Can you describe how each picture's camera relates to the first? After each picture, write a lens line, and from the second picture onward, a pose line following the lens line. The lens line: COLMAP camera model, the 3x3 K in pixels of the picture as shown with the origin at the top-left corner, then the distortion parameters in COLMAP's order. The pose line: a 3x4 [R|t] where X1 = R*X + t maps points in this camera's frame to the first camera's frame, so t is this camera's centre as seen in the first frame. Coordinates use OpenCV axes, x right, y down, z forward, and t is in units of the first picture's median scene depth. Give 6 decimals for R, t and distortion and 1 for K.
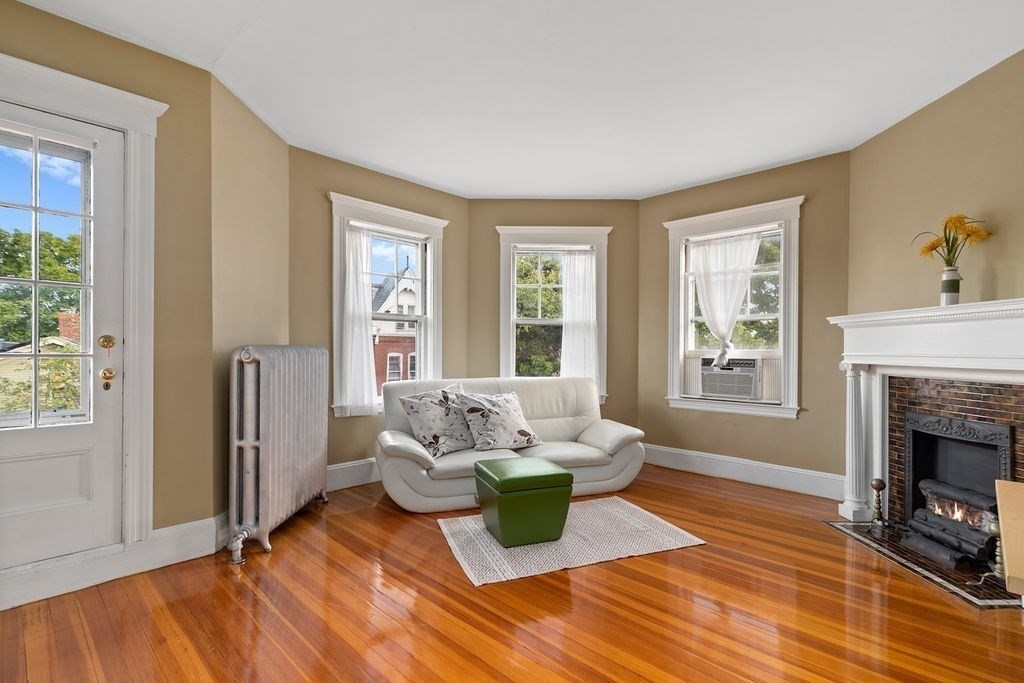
lens RADIAL K [[484.2, 0, 513.2], [0, 484.2, 350.7], [0, 0, 1]] dist [0.015053, -0.004700]
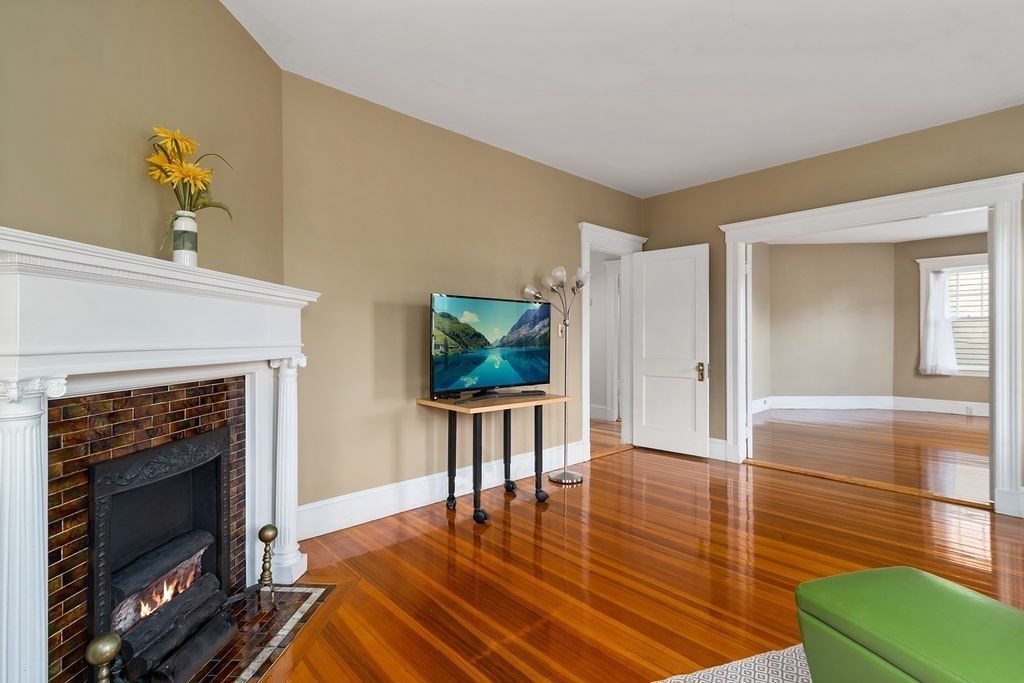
lens RADIAL K [[484.2, 0, 503.7], [0, 484.2, 338.4], [0, 0, 1]] dist [0.015053, -0.004700]
pose [[-0.998503, -0.004996, 0.054471, 0.325689], [-0.005249, 0.999976, -0.004499, 0.001284], [-0.054447, -0.004779, -0.998505, 1.223909]]
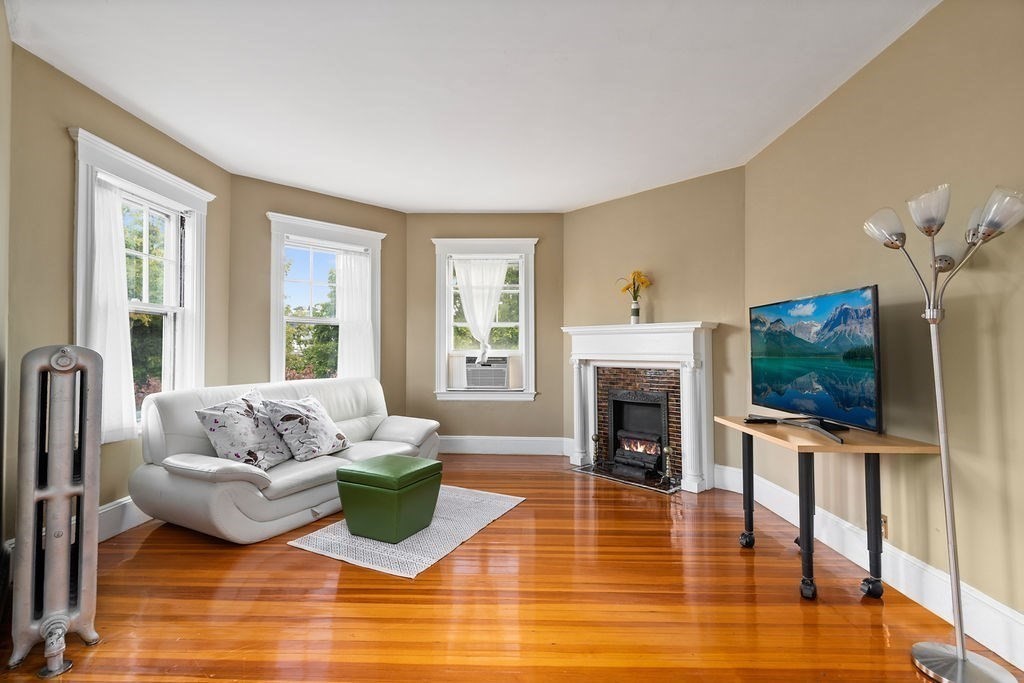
lens RADIAL K [[484.2, 0, 513.5], [0, 484.2, 337.2], [0, 0, 1]] dist [0.015053, -0.004700]
pose [[0.727266, 0.015779, 0.686174, -0.395427], [0.001581, 0.999695, -0.024664, -0.003869], [-0.686353, 0.019022, 0.727019, 0.053350]]
